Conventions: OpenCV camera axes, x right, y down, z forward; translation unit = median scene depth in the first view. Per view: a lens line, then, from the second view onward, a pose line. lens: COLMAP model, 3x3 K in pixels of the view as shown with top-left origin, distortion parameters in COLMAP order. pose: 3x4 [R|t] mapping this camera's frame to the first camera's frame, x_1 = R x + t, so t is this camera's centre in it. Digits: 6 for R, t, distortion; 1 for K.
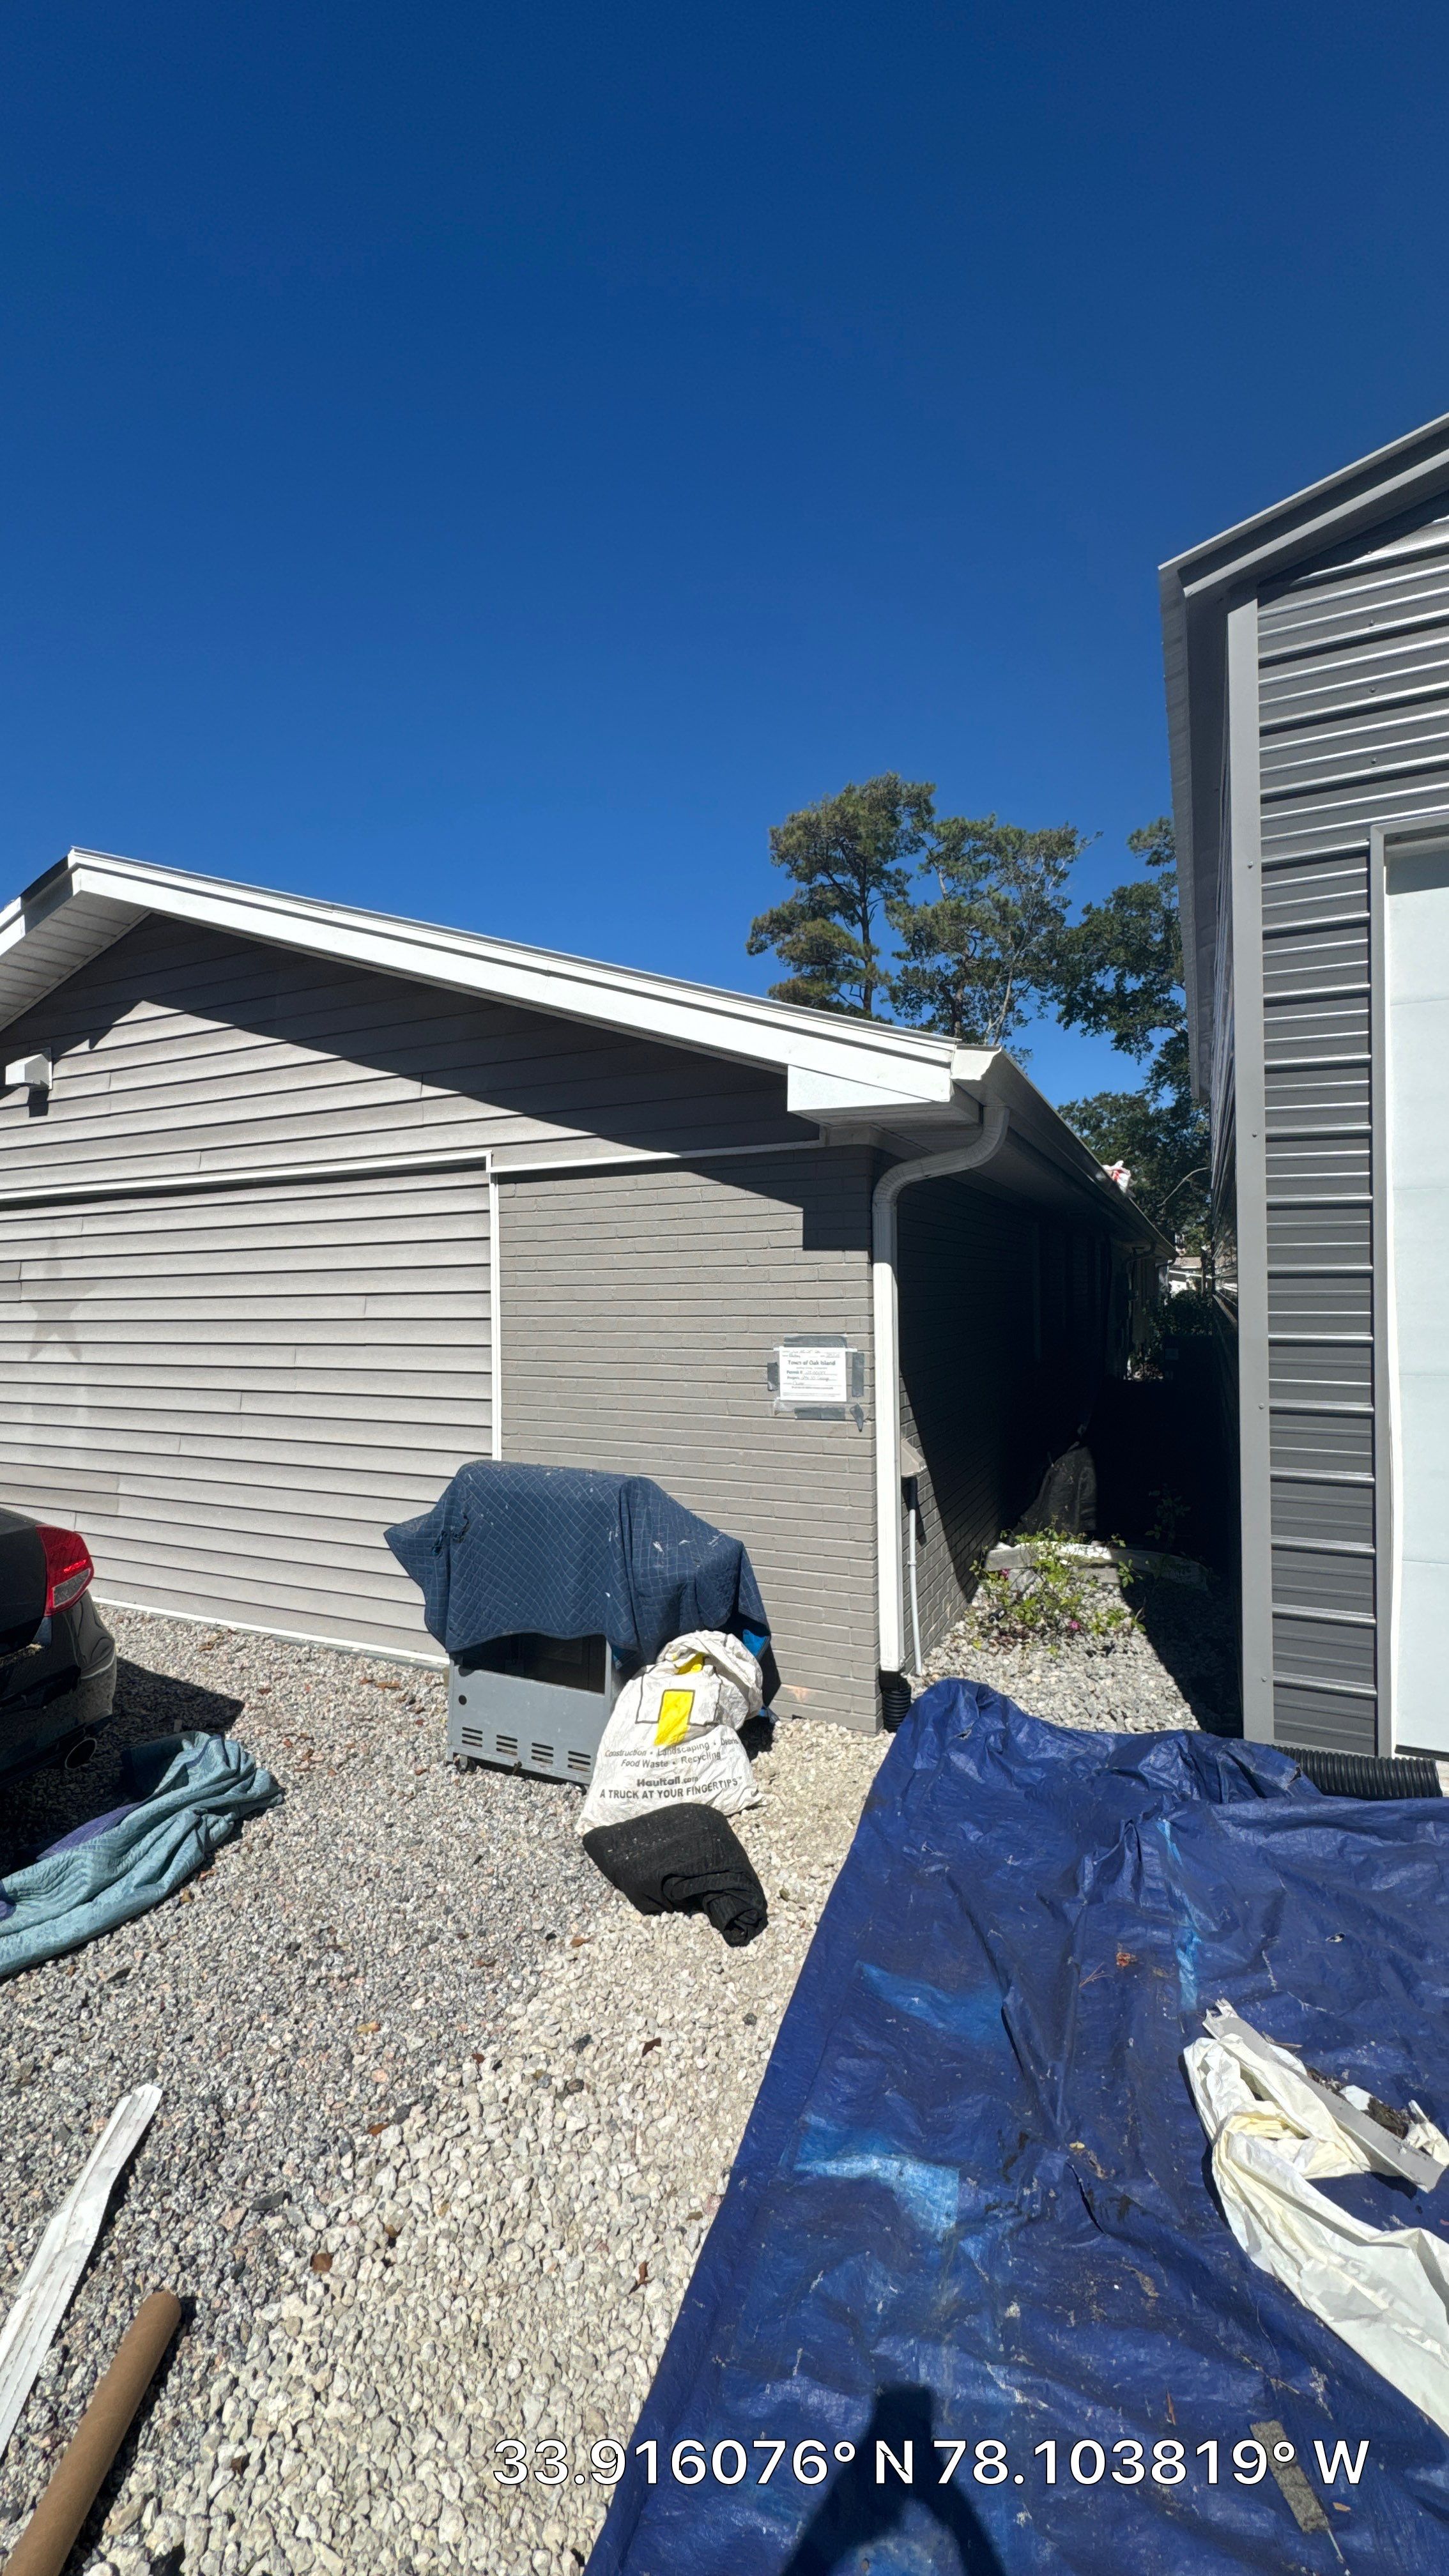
lens RADIAL K [[1060.7, 0, 729.0], [0, 1060.7, 1293.7], [0, 0, 1]] dist [-0.002850, -0.000458]
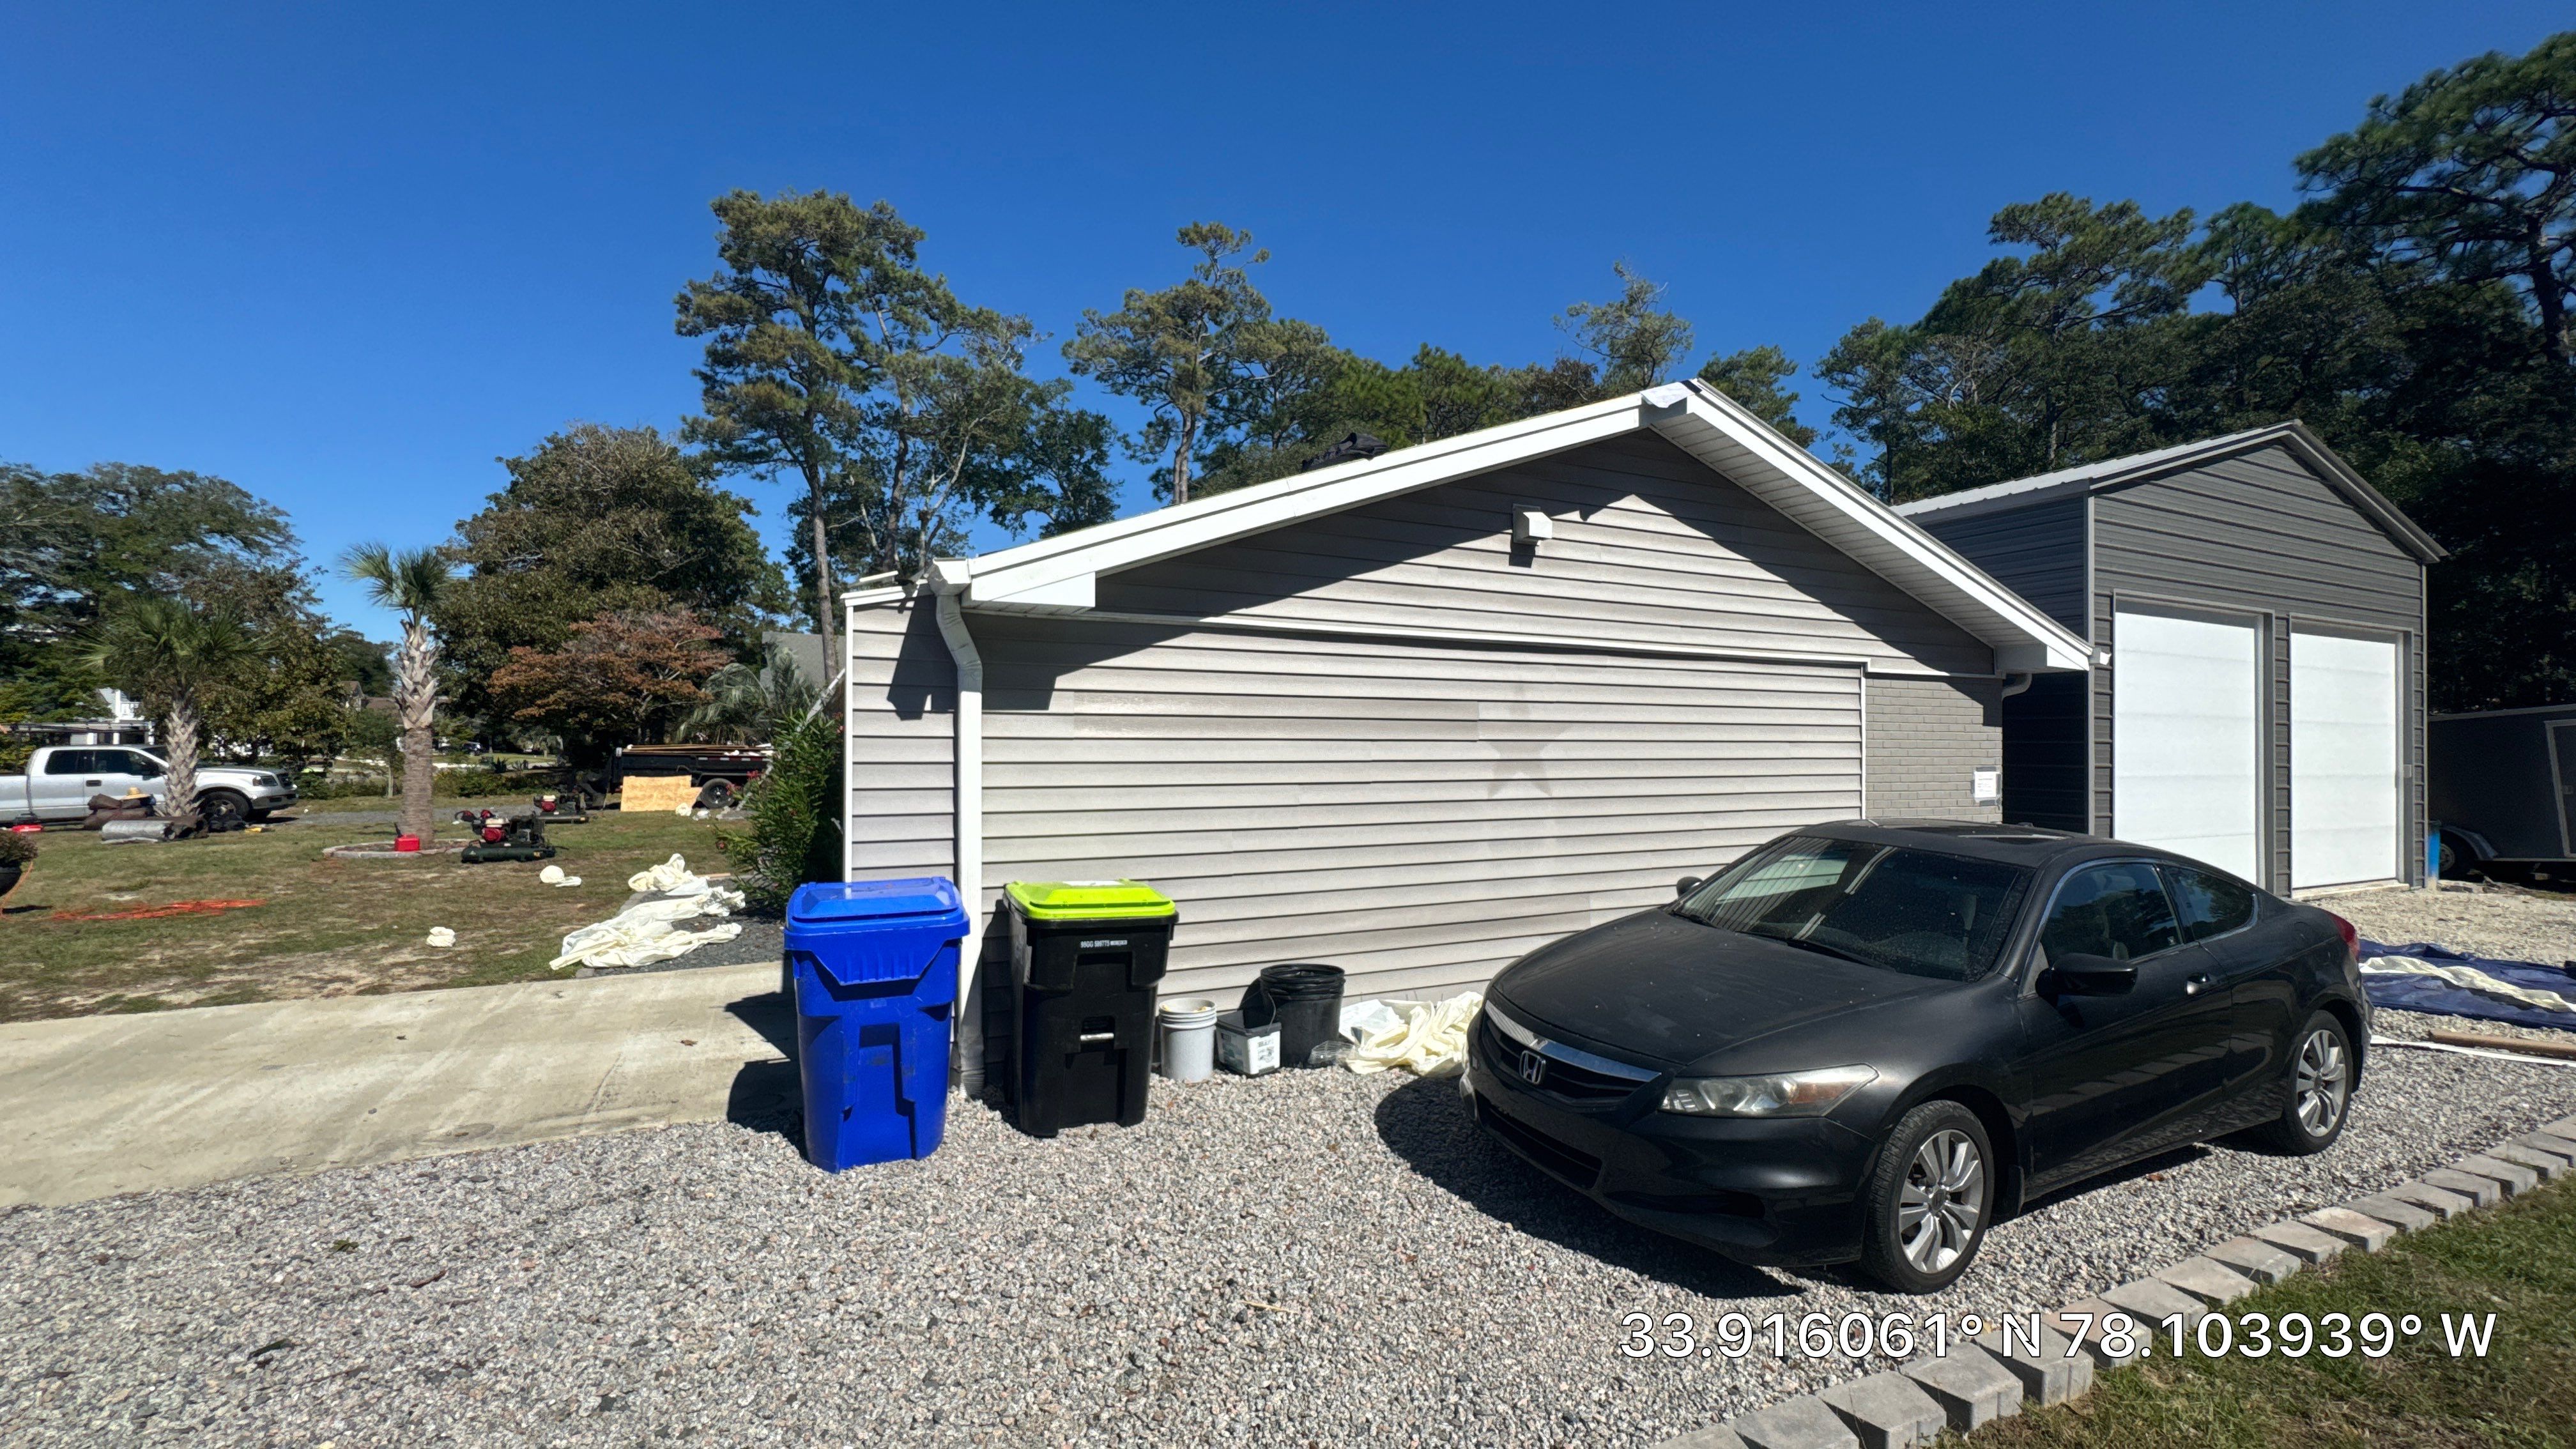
lens RADIAL K [[1060.7, 0, 1300.5], [0, 1060.7, 742.0], [0, 0, 1]] dist [-0.002850, -0.000458]
pose [[0.612185, 0.019687, 0.790469, -1.685788], [-0.012868, 0.999806, -0.014934, 0.027924], [-0.790609, -0.001029, 0.612320, 0.543812]]
